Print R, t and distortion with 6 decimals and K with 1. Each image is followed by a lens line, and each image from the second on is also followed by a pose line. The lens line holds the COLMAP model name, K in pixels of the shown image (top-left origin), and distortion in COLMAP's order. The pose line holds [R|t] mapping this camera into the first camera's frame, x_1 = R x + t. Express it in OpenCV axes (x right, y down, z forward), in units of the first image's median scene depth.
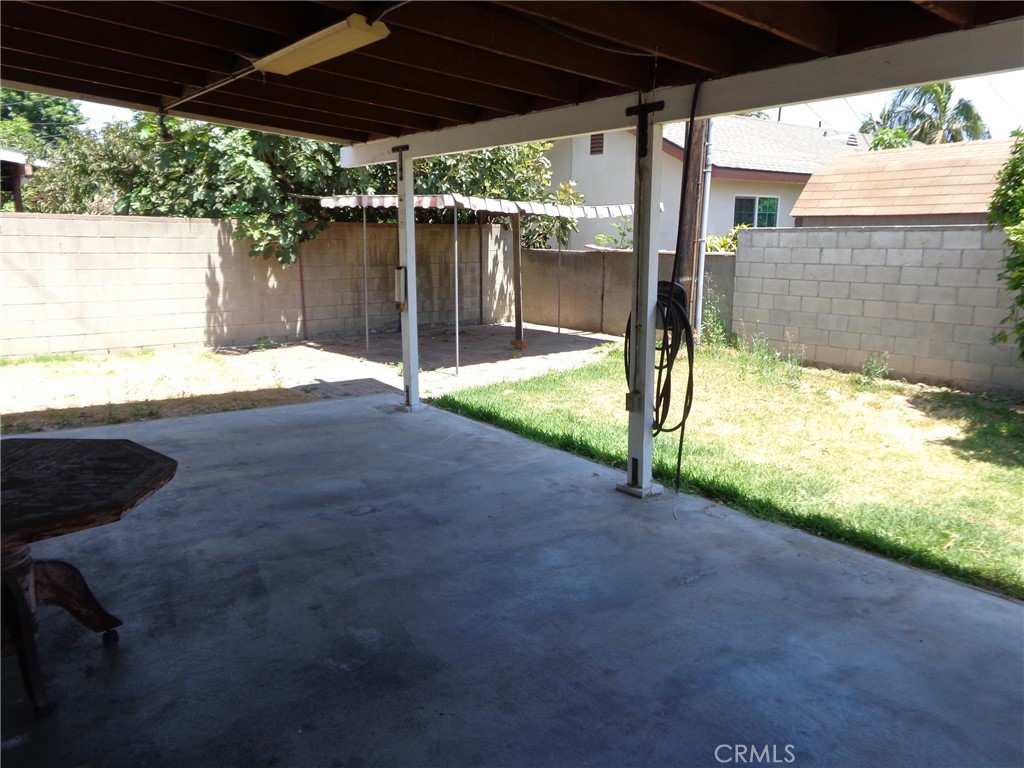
lens RADIAL K [[770.9, 0, 548.1], [0, 770.9, 409.7], [0, 0, 1]] dist [0.000698, 0.001691]
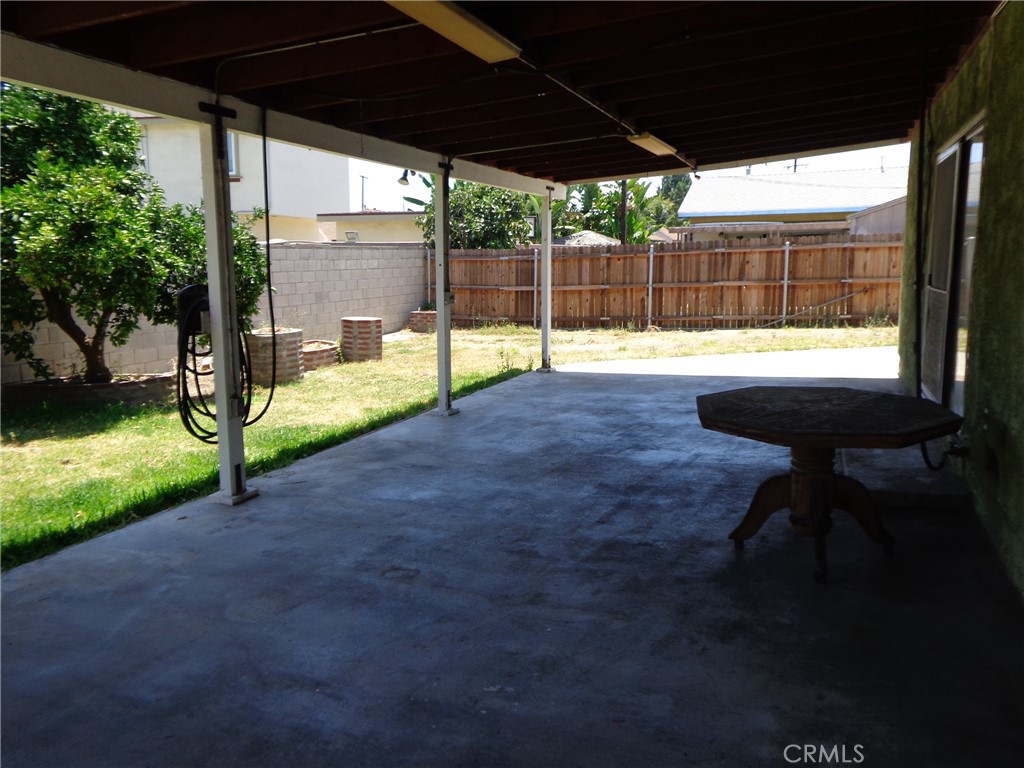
lens RADIAL K [[801.4, 0, 509.5], [0, 801.4, 384.3], [0, 0, 1]] dist [0.025193, 0.005304]
pose [[-0.498088, -0.140176, 0.855721, -0.826540], [0.191297, 0.944770, 0.266111, -0.213830], [-0.845762, 0.296244, -0.443763, 1.023817]]
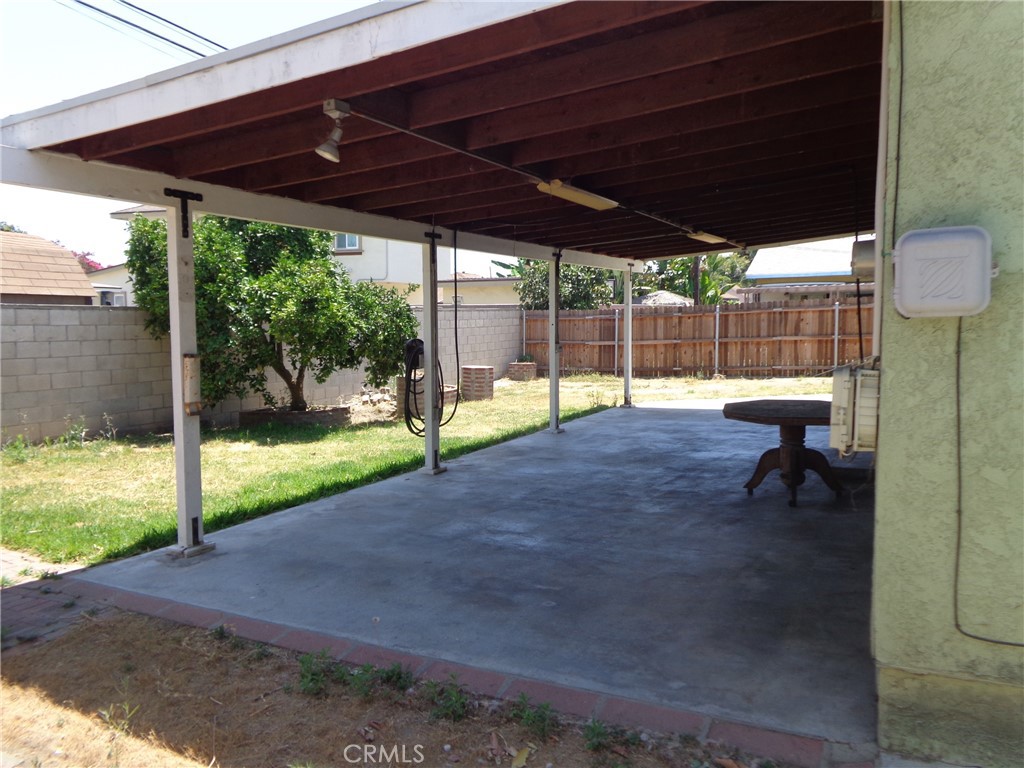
lens RADIAL K [[777.5, 0, 492.1], [0, 777.5, 384.6], [0, 0, 1]] dist [-0.009172, 0.002759]
pose [[-0.390066, -0.083007, 0.917038, -1.232831], [0.211297, 0.961283, 0.176888, -0.287234], [-0.896215, 0.262765, -0.357425, 1.290698]]
